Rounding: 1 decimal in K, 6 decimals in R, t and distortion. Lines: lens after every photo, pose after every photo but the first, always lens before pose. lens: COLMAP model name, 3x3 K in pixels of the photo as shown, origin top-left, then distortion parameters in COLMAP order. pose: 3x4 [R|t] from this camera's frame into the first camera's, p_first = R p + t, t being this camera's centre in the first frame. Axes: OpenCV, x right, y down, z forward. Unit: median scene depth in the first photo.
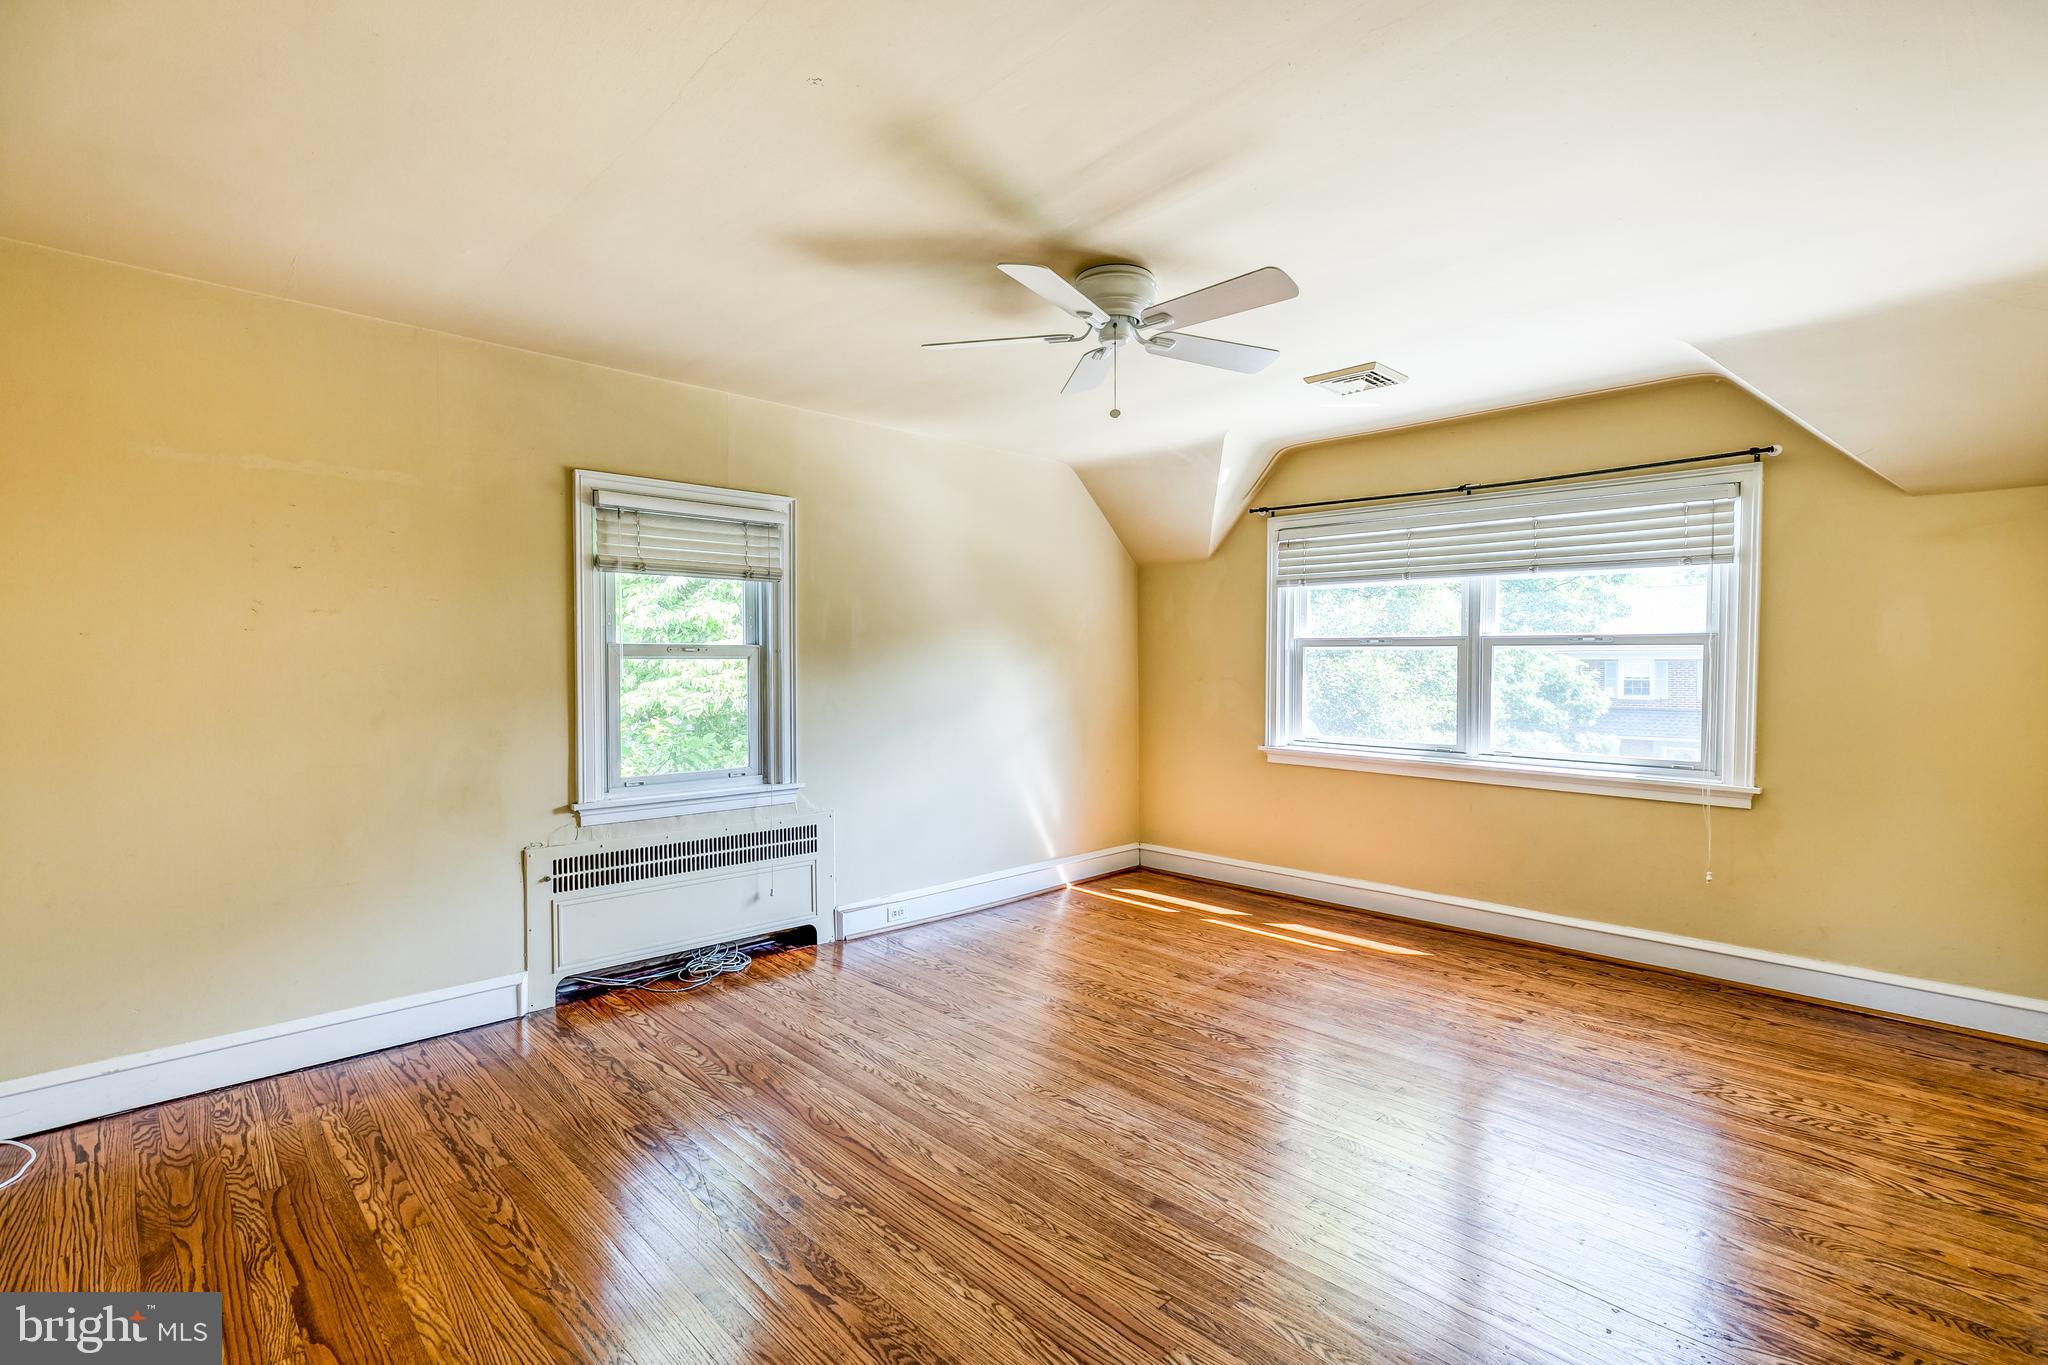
lens RADIAL K [[962.2, 0, 1042.8], [0, 962.2, 645.1], [0, 0, 1]] dist [0.003063, 0.000248]
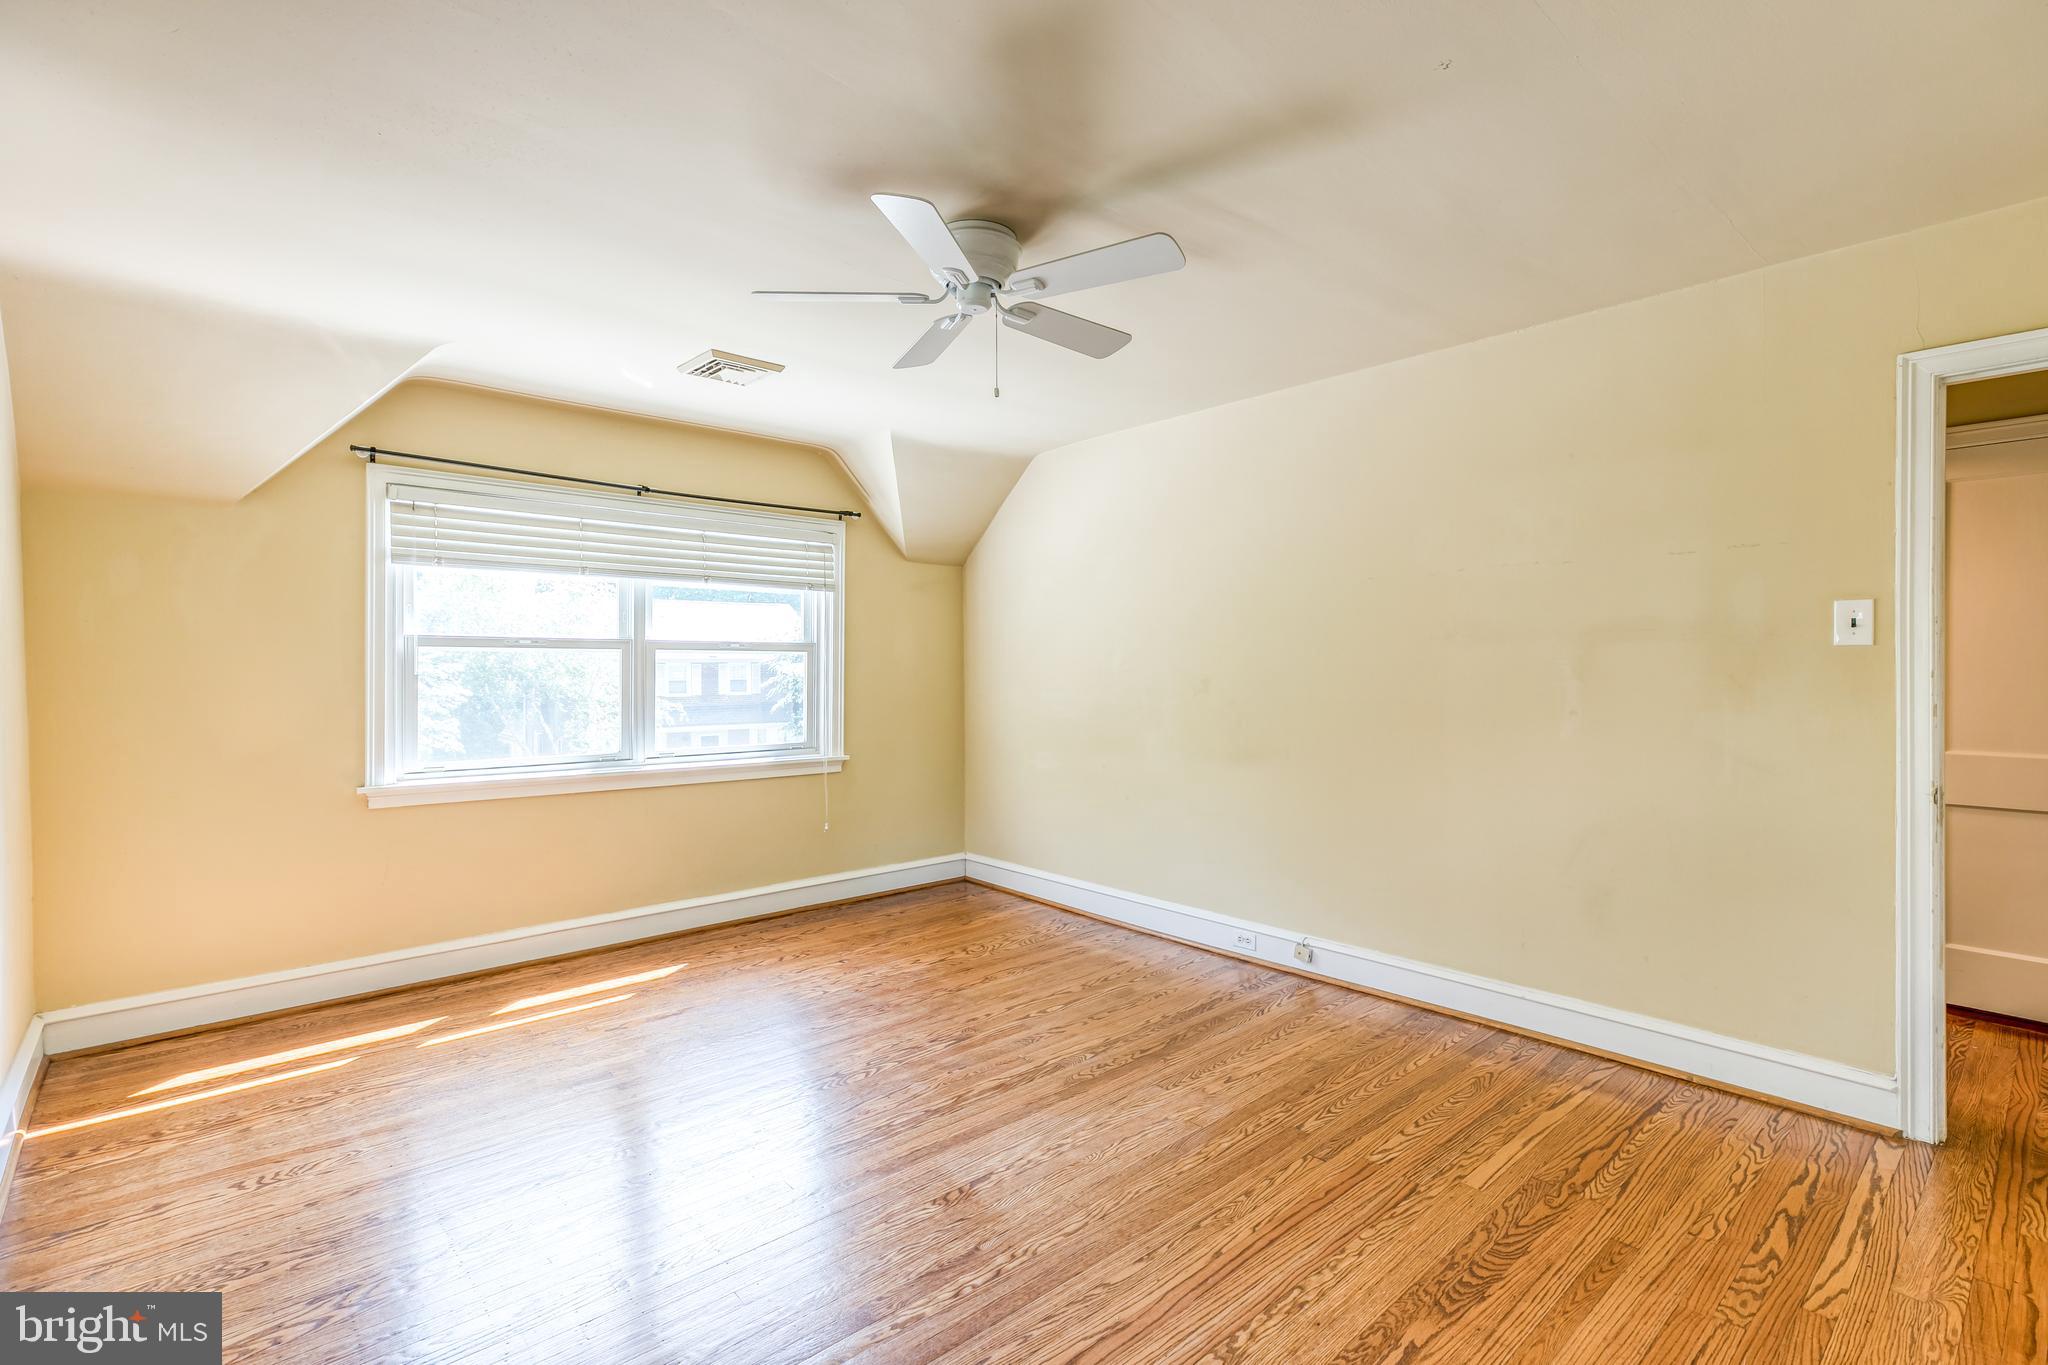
lens RADIAL K [[944.4, 0, 1001.3], [0, 944.4, 647.4], [0, 0, 1]] dist [0.004803, 0.000341]
pose [[0.056162, 0.017580, 0.998267, -0.535835], [-0.013047, 0.999773, -0.016873, 0.010830], [-0.998336, -0.012077, 0.056379, 0.618379]]
